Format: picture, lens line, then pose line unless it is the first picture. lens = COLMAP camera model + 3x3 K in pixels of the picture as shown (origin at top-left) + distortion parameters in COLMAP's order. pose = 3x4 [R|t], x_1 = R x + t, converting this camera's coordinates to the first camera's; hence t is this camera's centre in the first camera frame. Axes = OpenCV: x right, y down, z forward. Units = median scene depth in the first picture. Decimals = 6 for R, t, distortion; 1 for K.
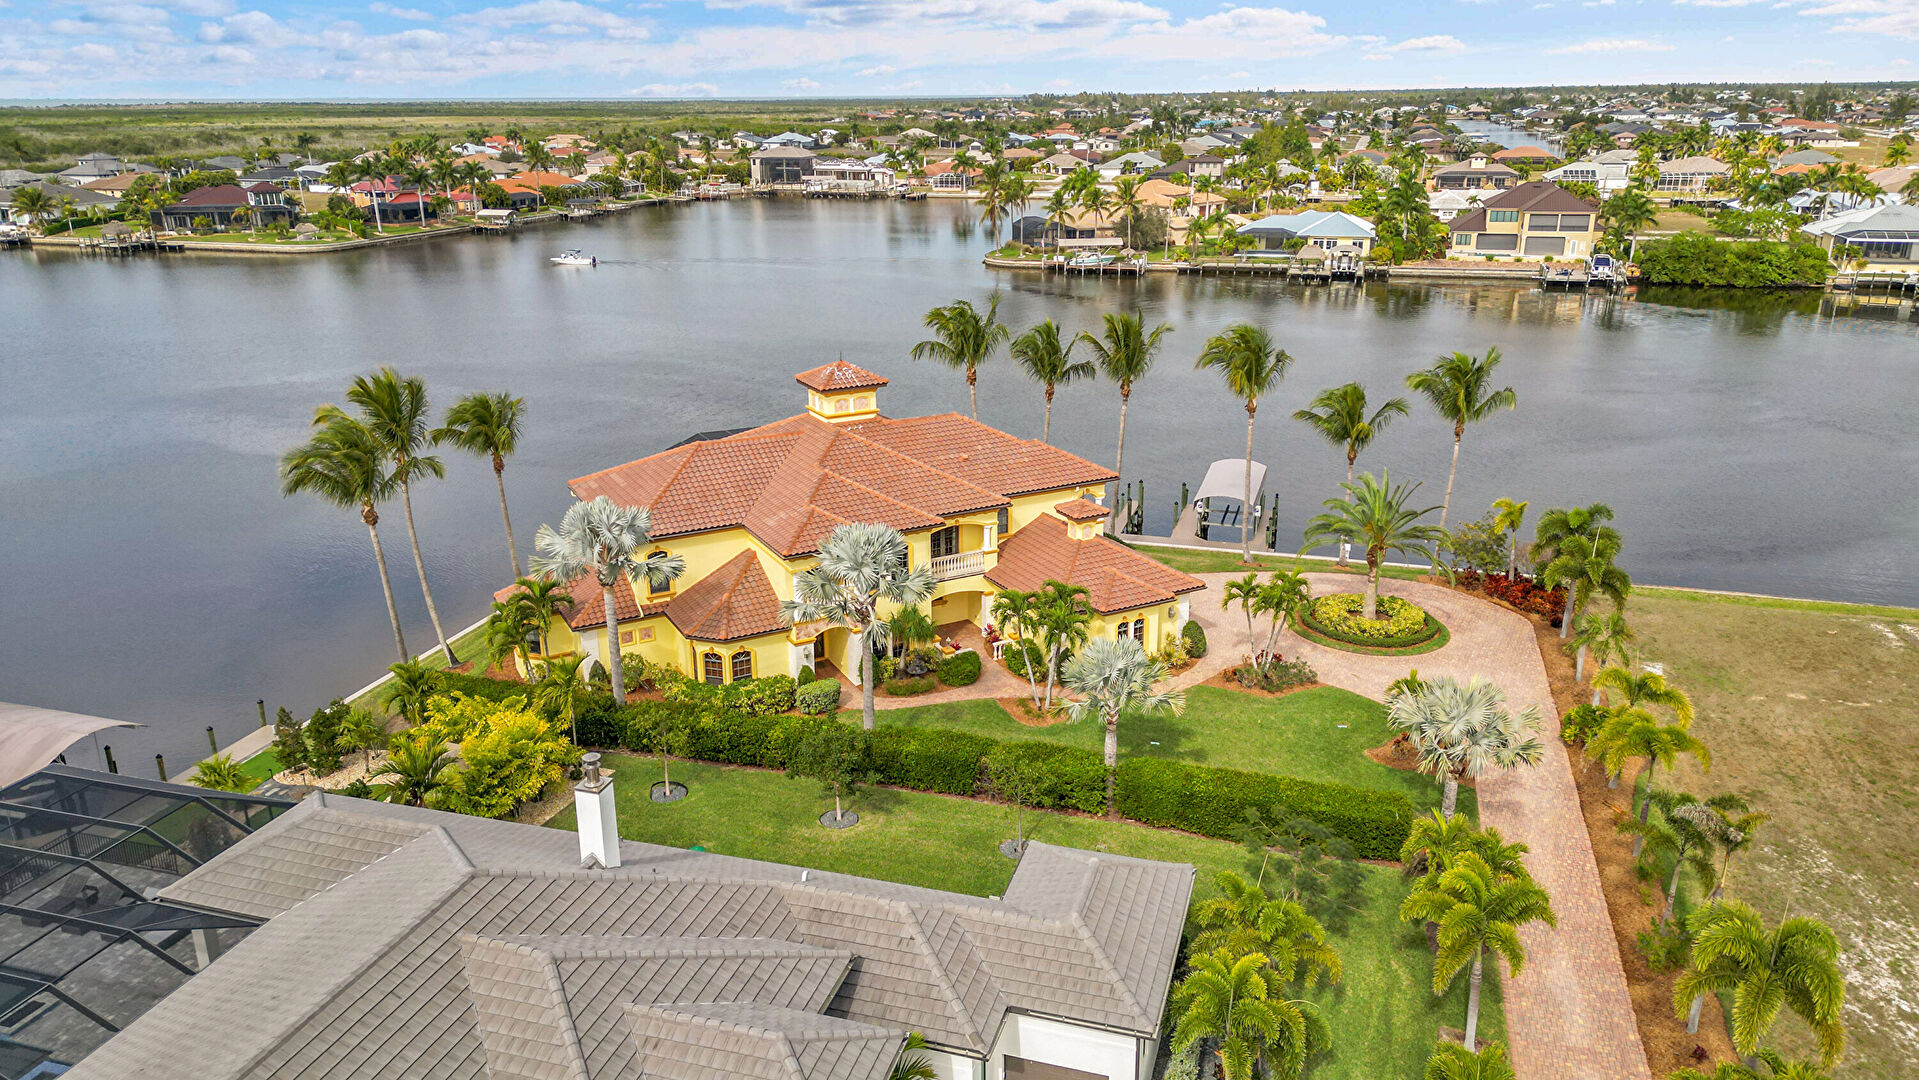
lens RADIAL K [[1341.3, 0, 955.5], [0, 1341.3, 544.0], [0, 0, 1]] dist [0.061681, -0.061777]
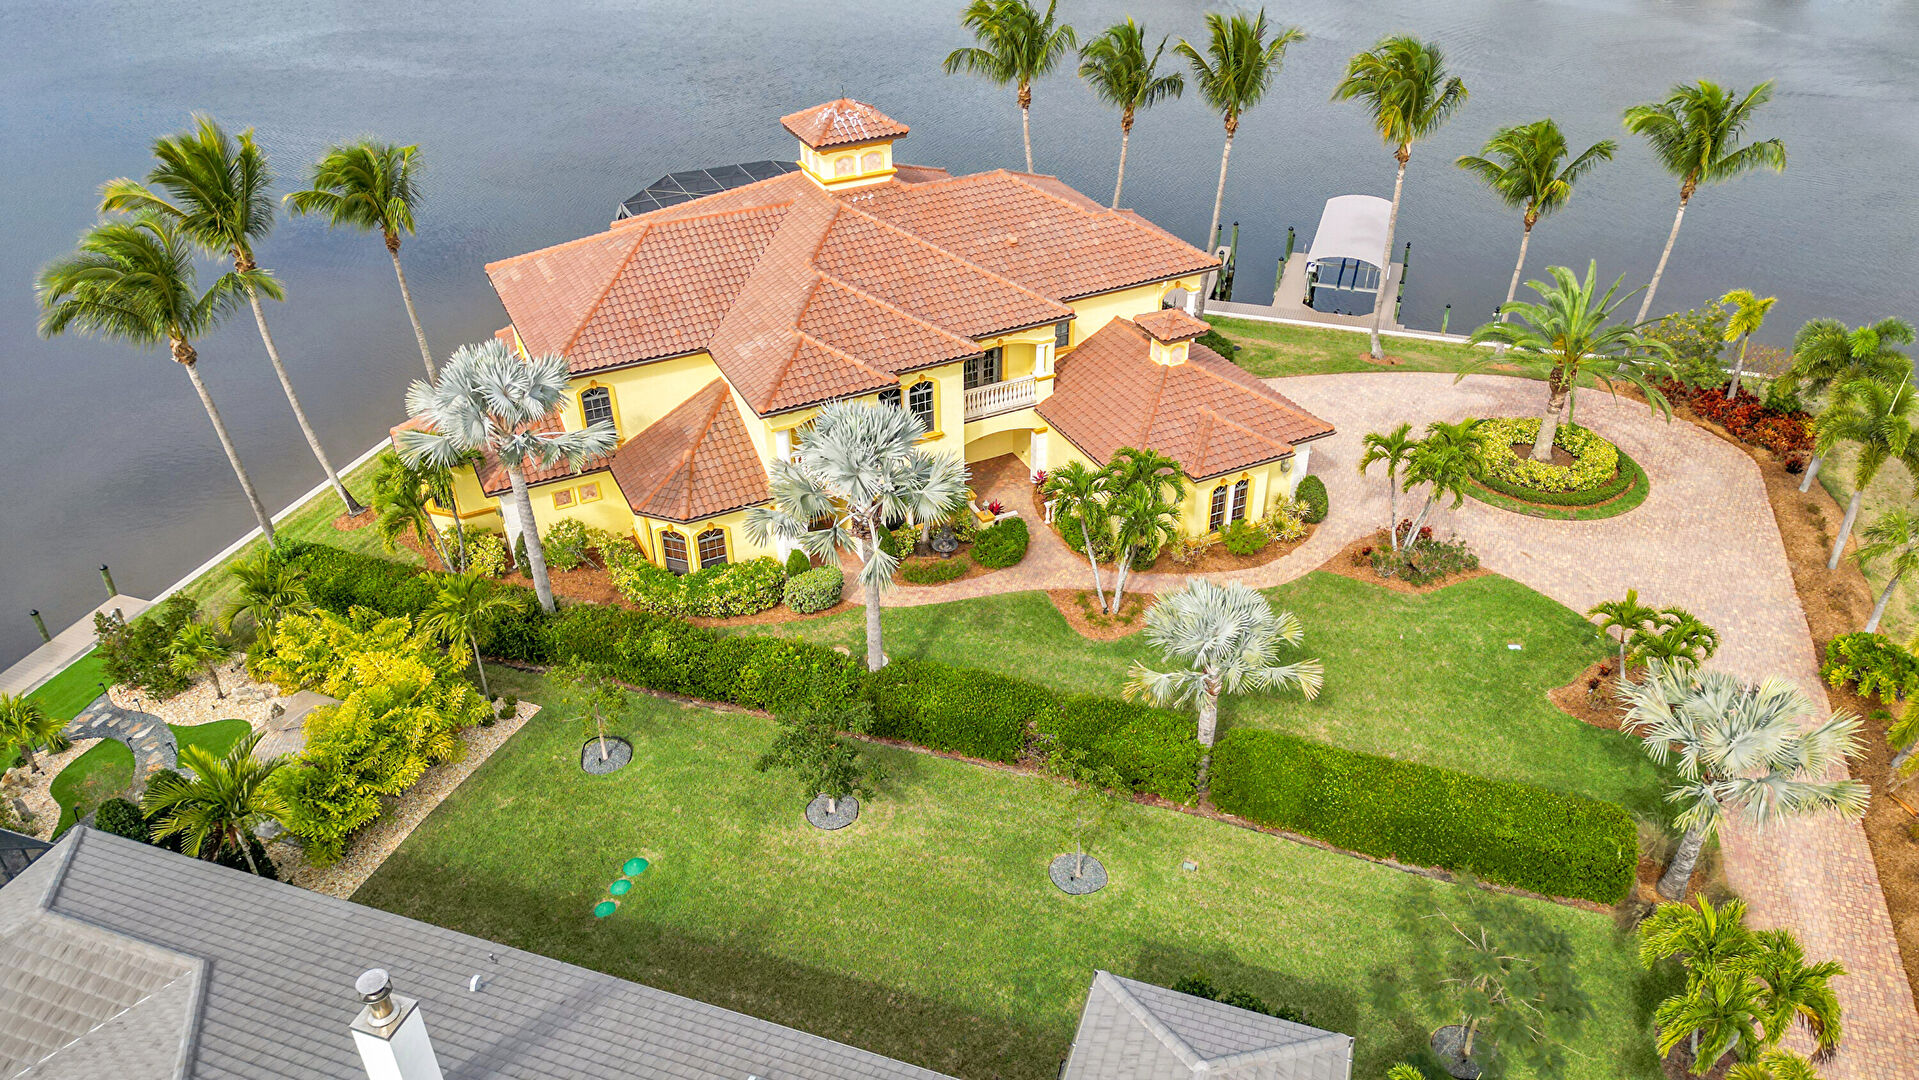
lens RADIAL K [[1341.3, 0, 953.7], [0, 1341.3, 547.3], [0, 0, 1]] dist [0.061681, -0.061777]
pose [[0.999321, 0.015495, -0.033419, 0.001960], [-0.006356, 0.966153, 0.257890, -0.096978], [0.036284, -0.257502, 0.965596, 0.254978]]
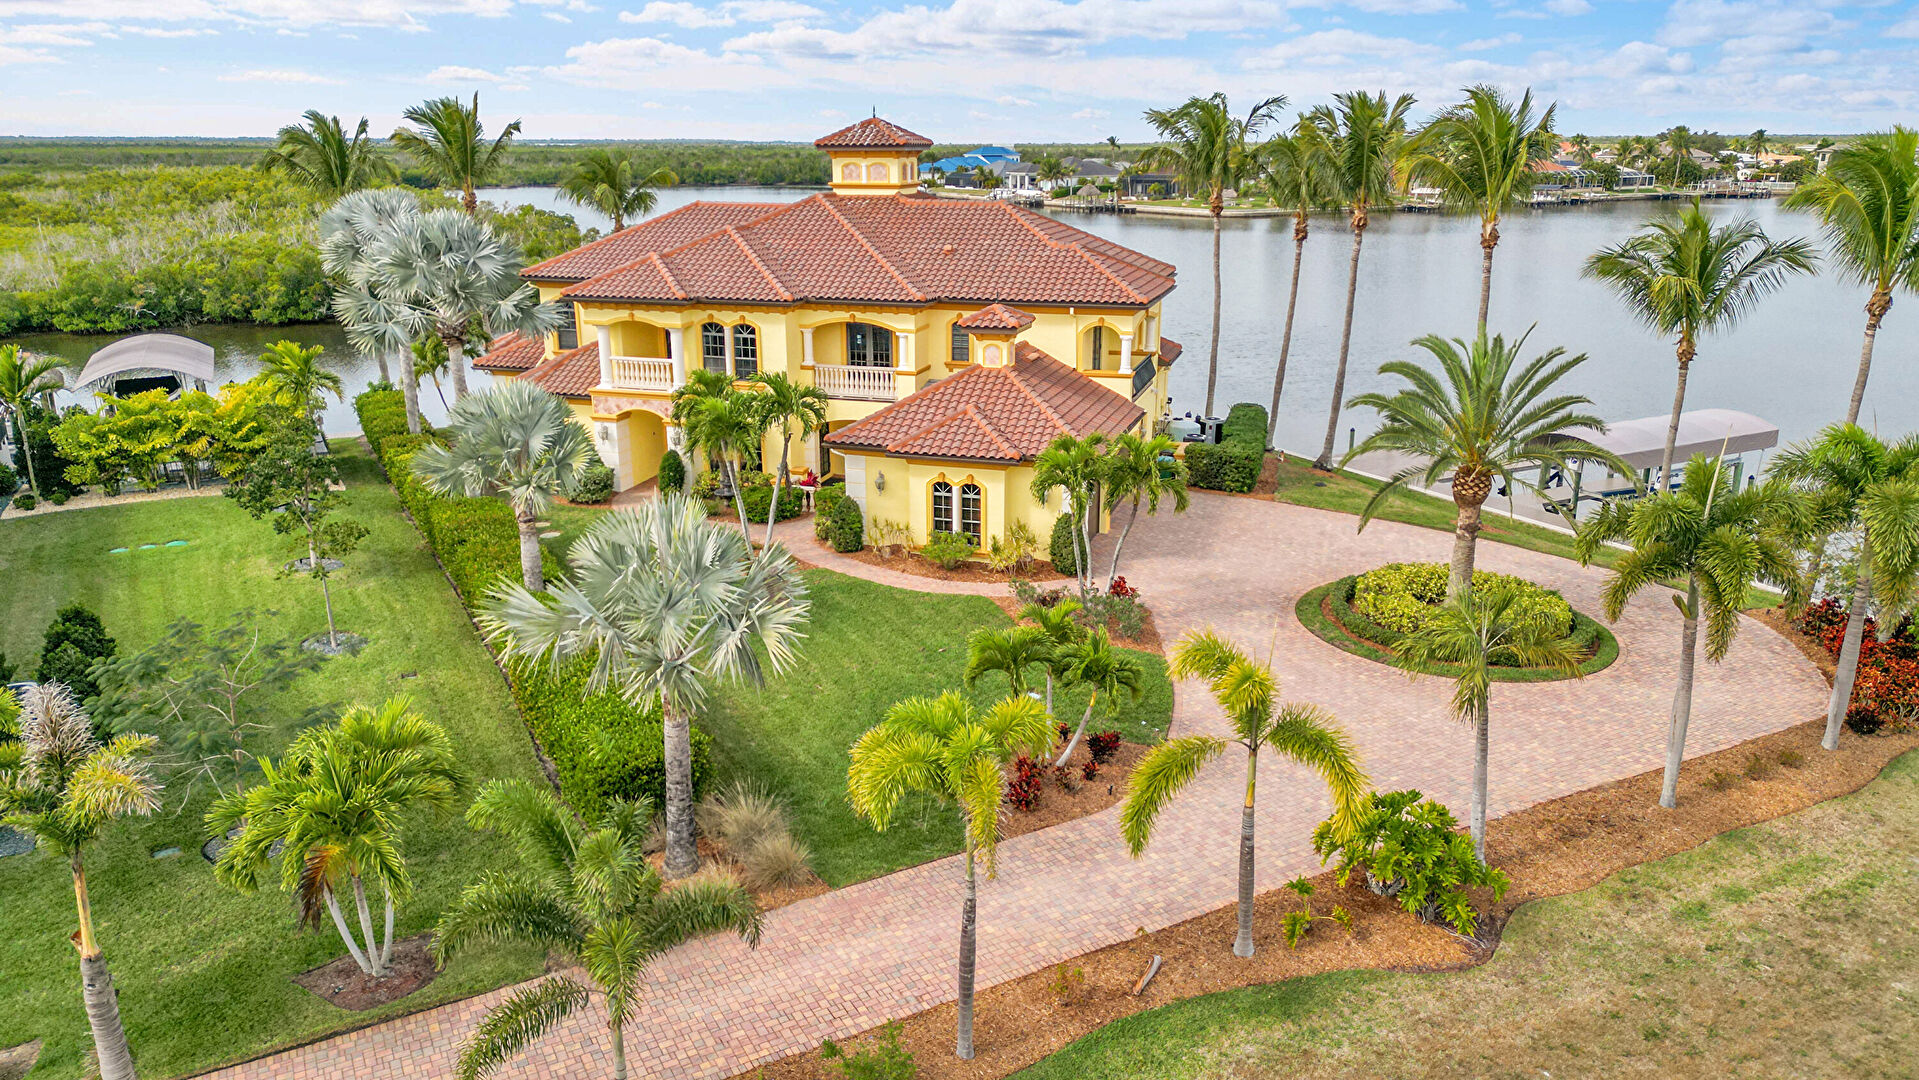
lens RADIAL K [[1341.3, 0, 943.9], [0, 1341.3, 546.9], [0, 0, 1]] dist [0.061681, -0.061777]
pose [[0.695210, 0.211617, -0.686951, 0.564655], [-0.229269, 0.971047, 0.067108, 0.045548], [0.681263, 0.110843, 0.723599, 0.521966]]
